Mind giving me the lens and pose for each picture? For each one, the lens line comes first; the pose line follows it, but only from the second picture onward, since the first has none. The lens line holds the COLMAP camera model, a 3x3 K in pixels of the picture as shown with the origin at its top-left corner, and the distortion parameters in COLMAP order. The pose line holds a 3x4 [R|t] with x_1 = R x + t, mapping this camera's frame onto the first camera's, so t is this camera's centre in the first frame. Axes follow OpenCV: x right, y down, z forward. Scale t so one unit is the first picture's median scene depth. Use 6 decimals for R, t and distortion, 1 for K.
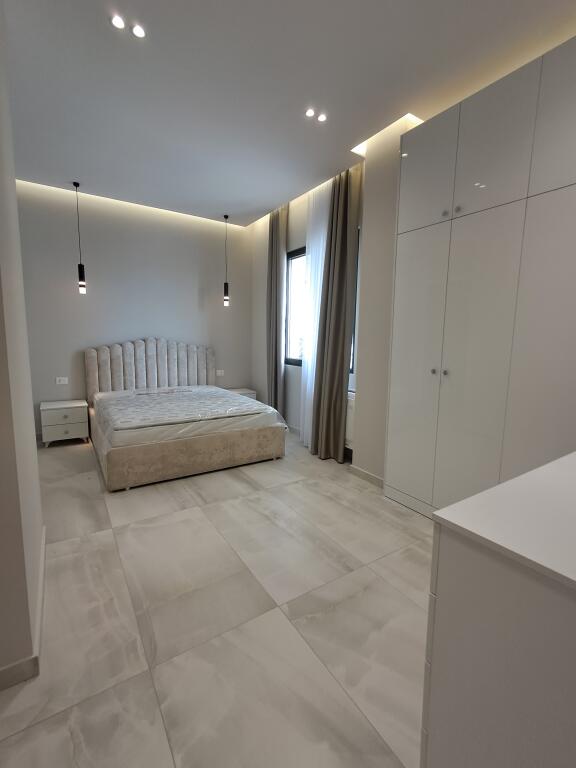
lens RADIAL K [[347.7, 0, 291.7], [0, 347.7, 381.6], [0, 0, 1]] dist [0.001622, 0.001515]
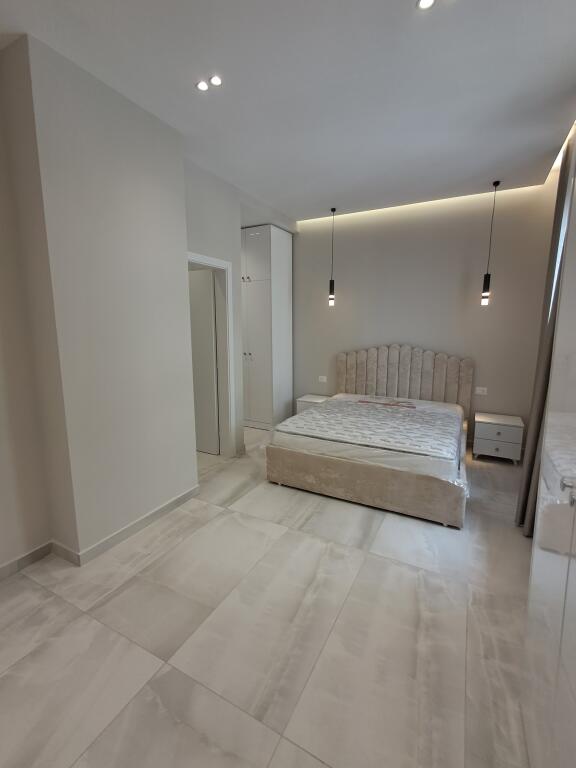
lens RADIAL K [[347.7, 0, 291.7], [0, 347.7, 381.6], [0, 0, 1]] dist [0.001622, 0.001515]
pose [[0.482349, 0.124810, -0.867042, 0.487800], [-0.109096, 0.990651, 0.081912, -0.117539], [0.869159, 0.055081, 0.491455, 0.470071]]
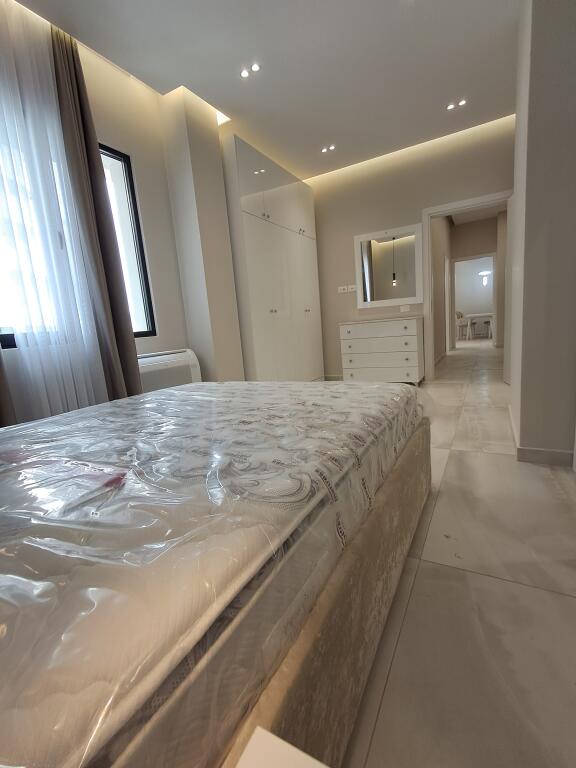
lens RADIAL K [[347.7, 0, 291.7], [0, 347.7, 381.6], [0, 0, 1]] dist [0.001622, 0.001515]
pose [[-0.461335, -0.109700, 0.880418, -0.939798], [0.181620, 0.959636, 0.214738, -0.038641], [-0.868438, 0.258968, -0.422790, 1.431848]]
